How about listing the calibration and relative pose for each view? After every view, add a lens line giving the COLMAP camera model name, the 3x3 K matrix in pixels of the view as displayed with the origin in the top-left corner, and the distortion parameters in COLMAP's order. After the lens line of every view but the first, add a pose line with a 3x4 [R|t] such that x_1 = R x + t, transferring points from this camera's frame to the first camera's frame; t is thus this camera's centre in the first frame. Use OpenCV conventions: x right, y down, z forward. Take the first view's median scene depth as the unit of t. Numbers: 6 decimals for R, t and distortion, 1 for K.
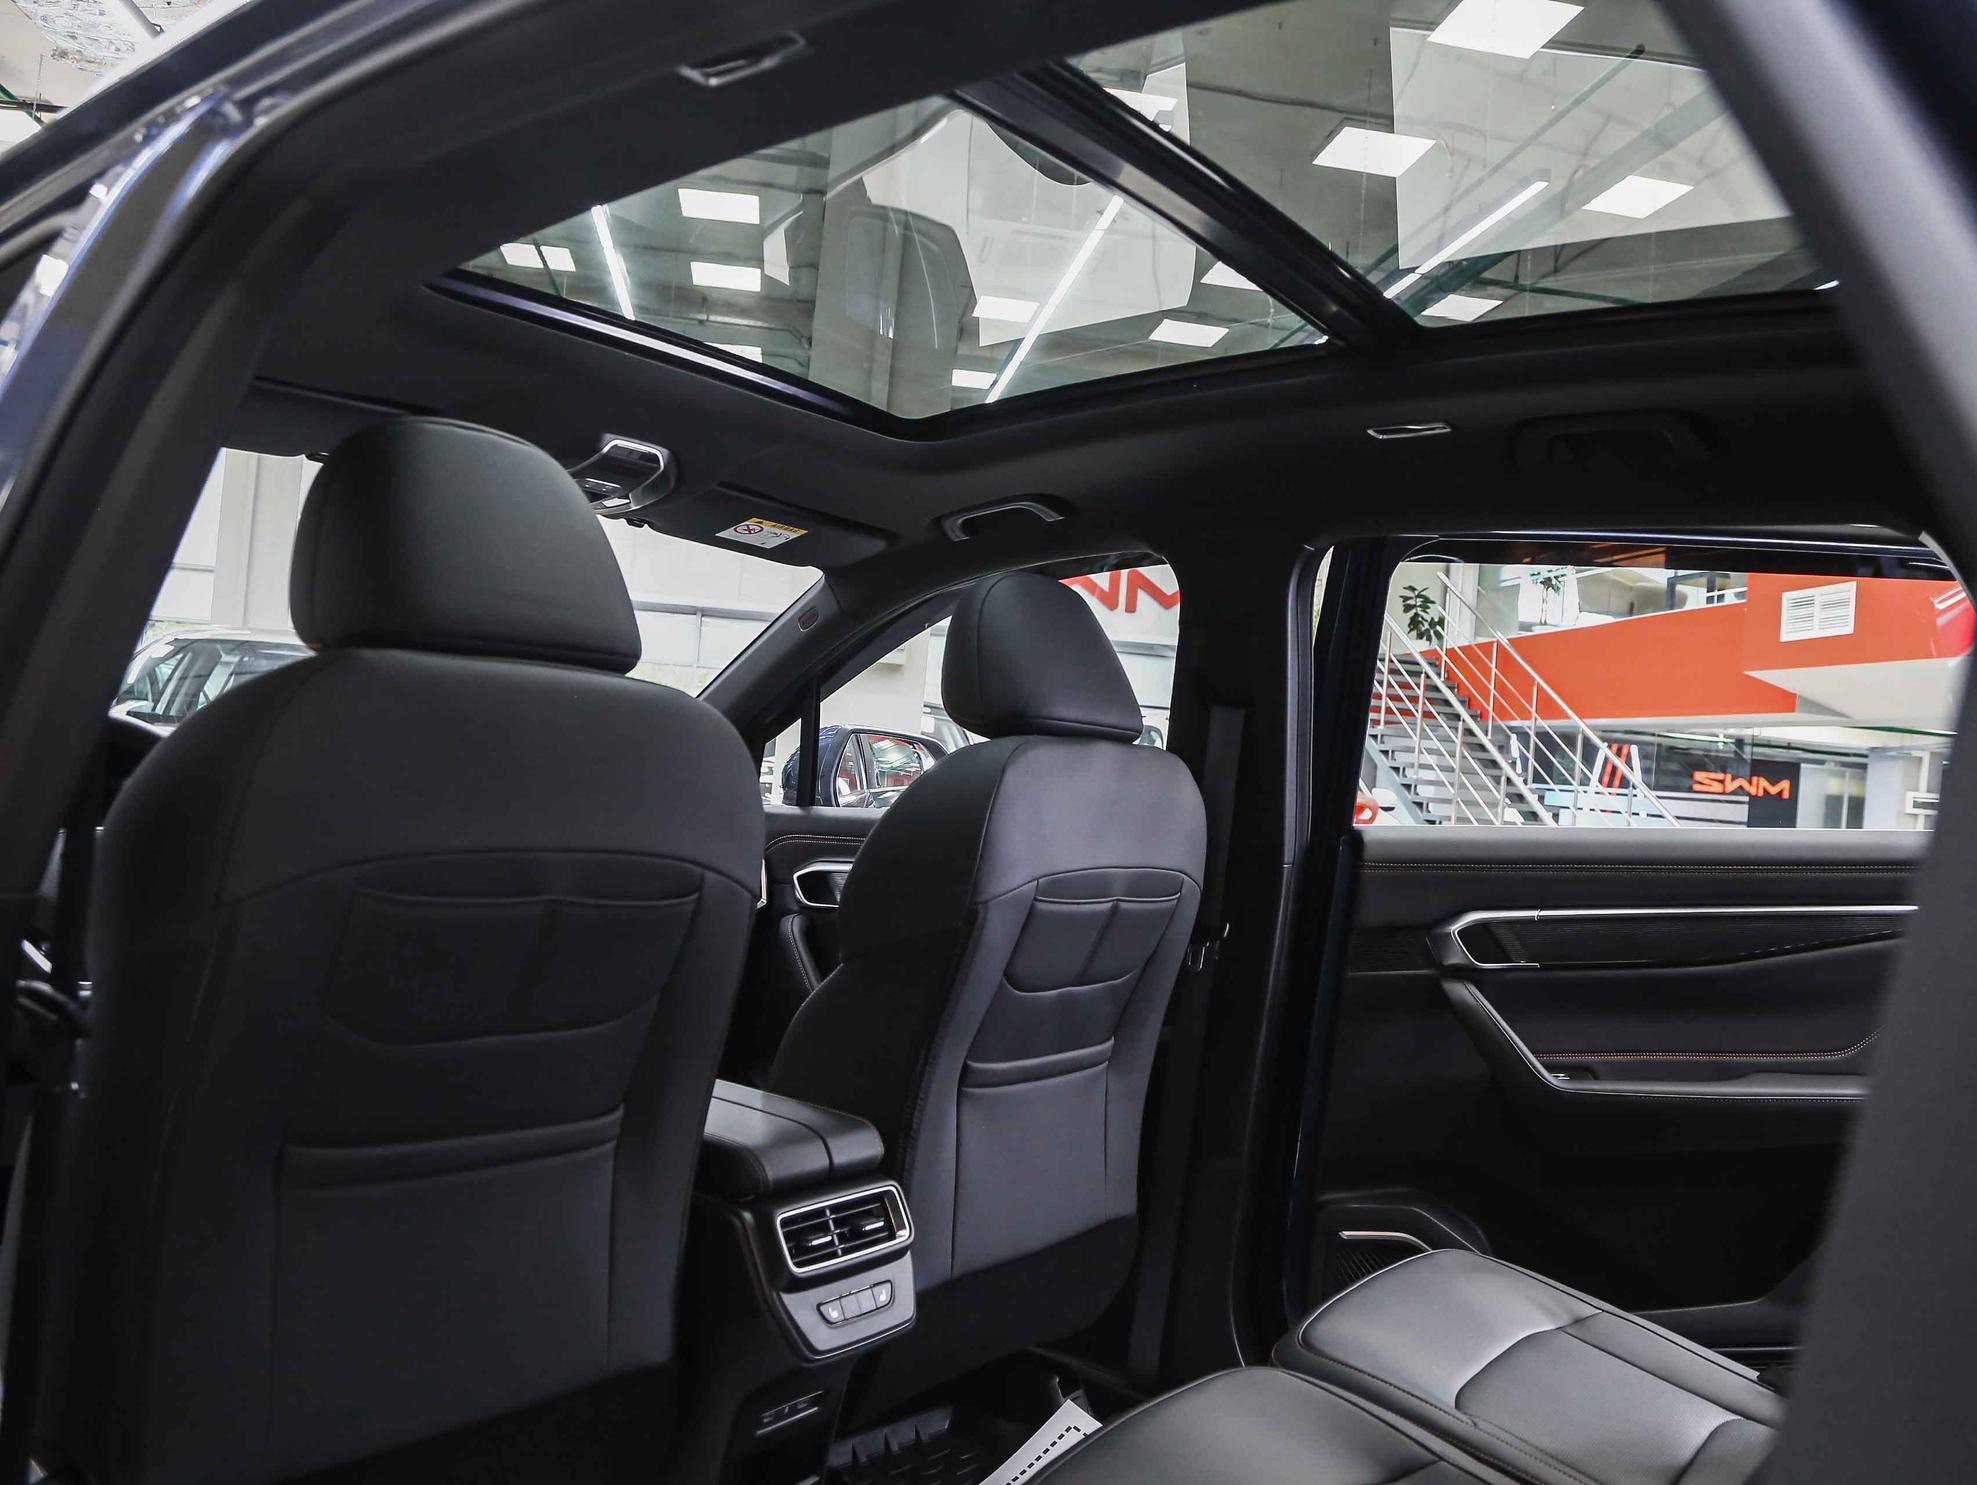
lens RADIAL K [[1494.0, 0, 987.8], [0, 1494.0, 744.9], [0, 0, 1]] dist [-0.119294, 0.030930]
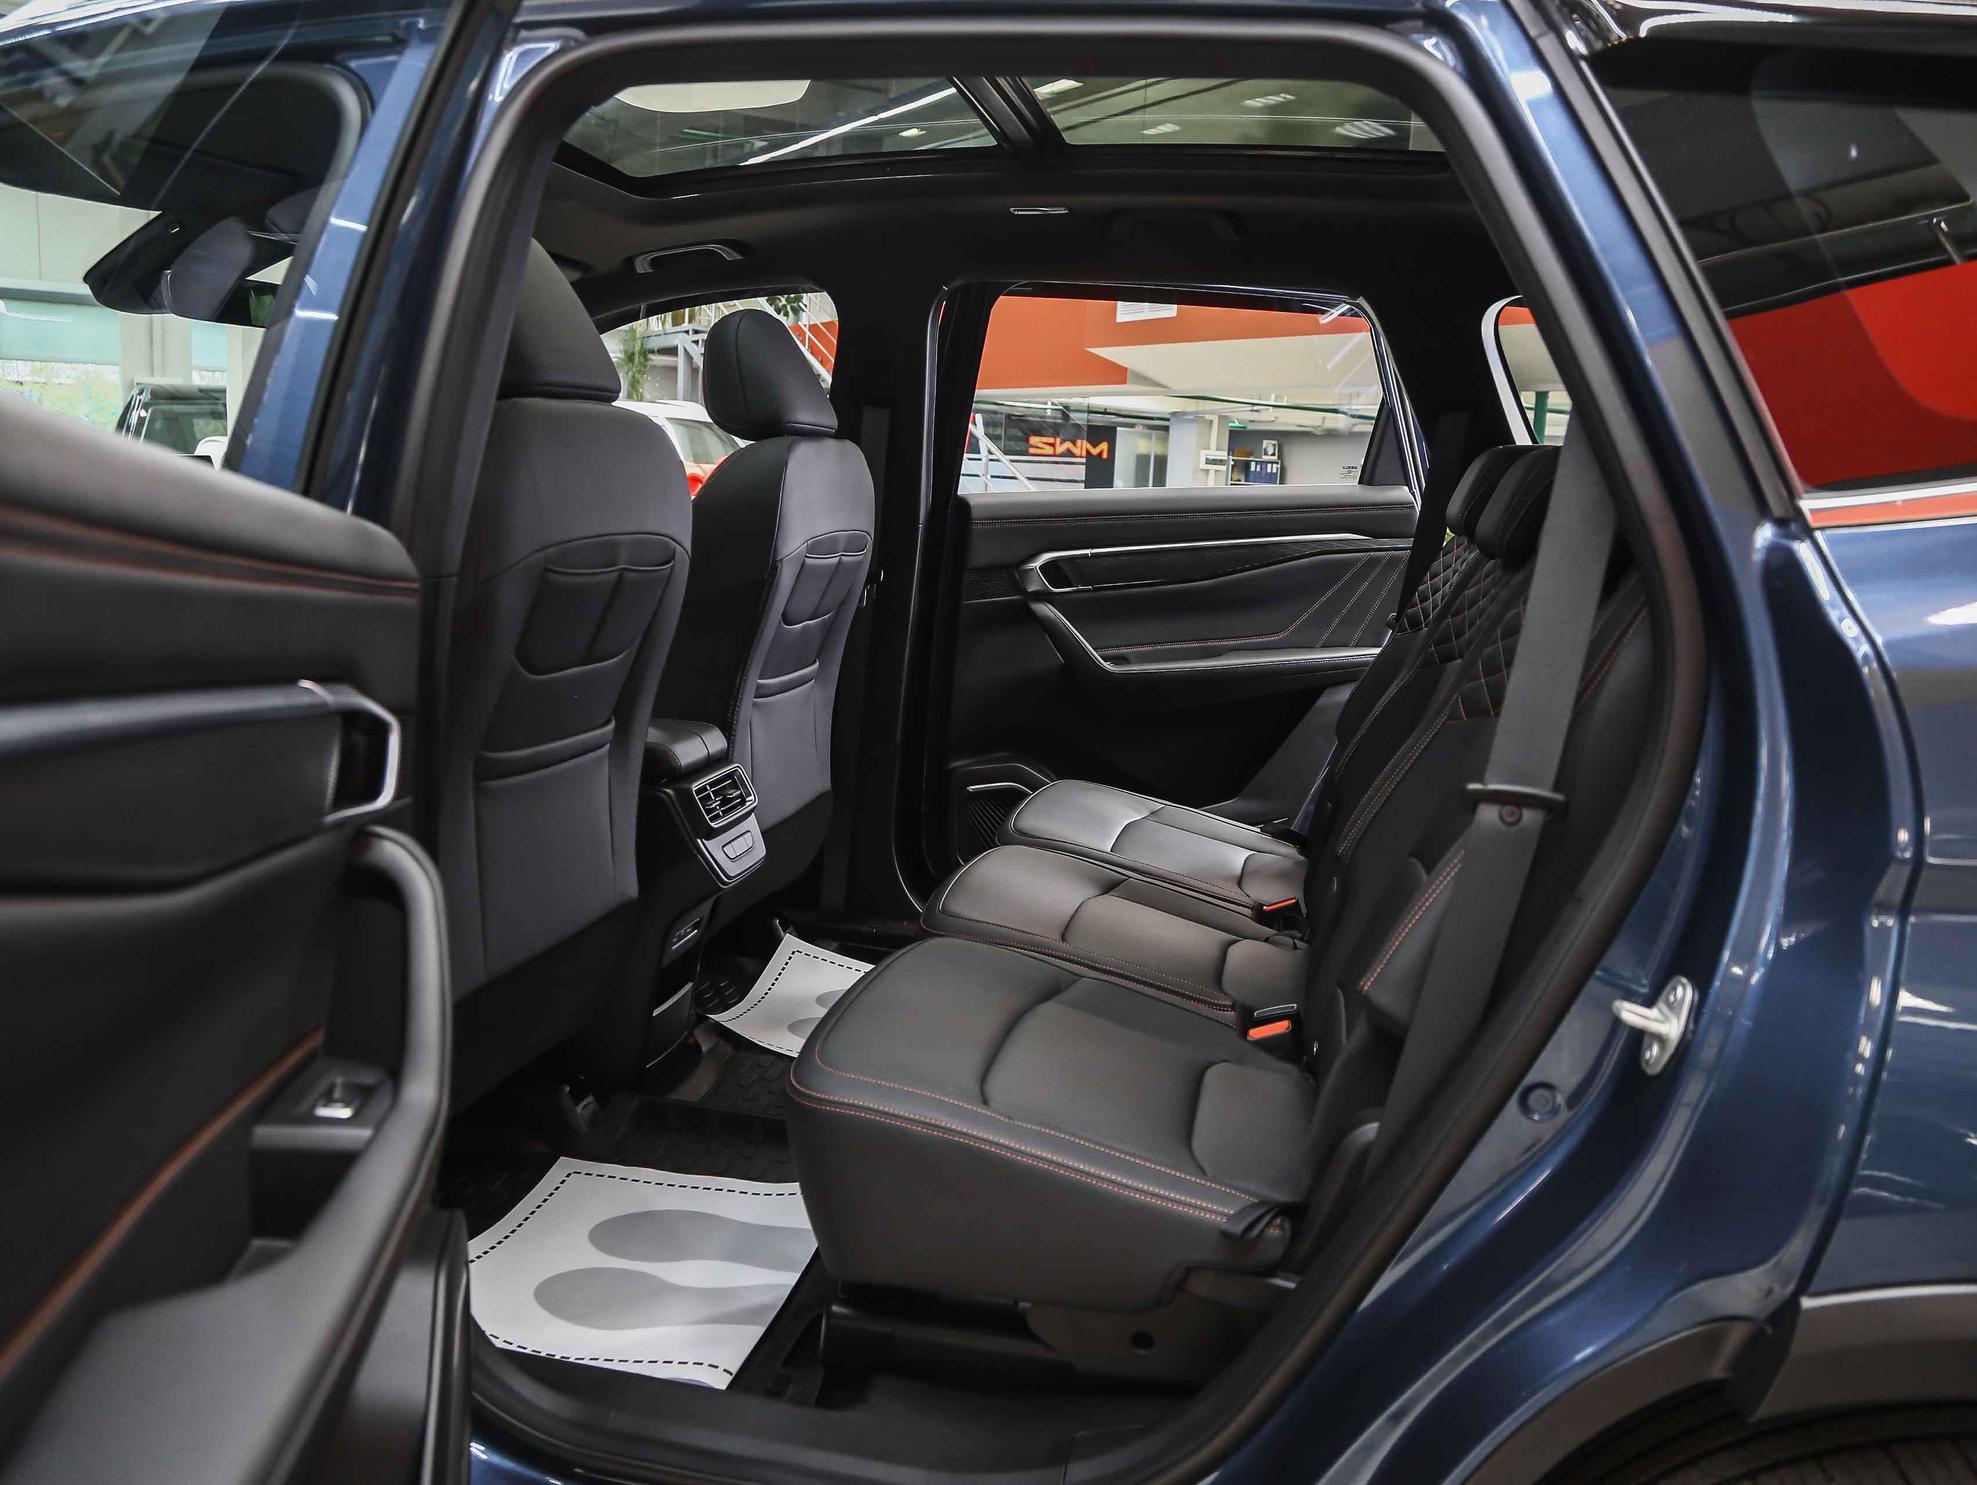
lens RADIAL K [[1494.0, 0, 992.4], [0, 1494.0, 738.6], [0, 0, 1]] dist [-0.119294, 0.030930]
pose [[0.901625, -0.110689, 0.418116, -0.325234], [0.019536, 0.976135, 0.216286, -0.021246], [-0.432078, -0.186840, 0.882270, -0.257970]]
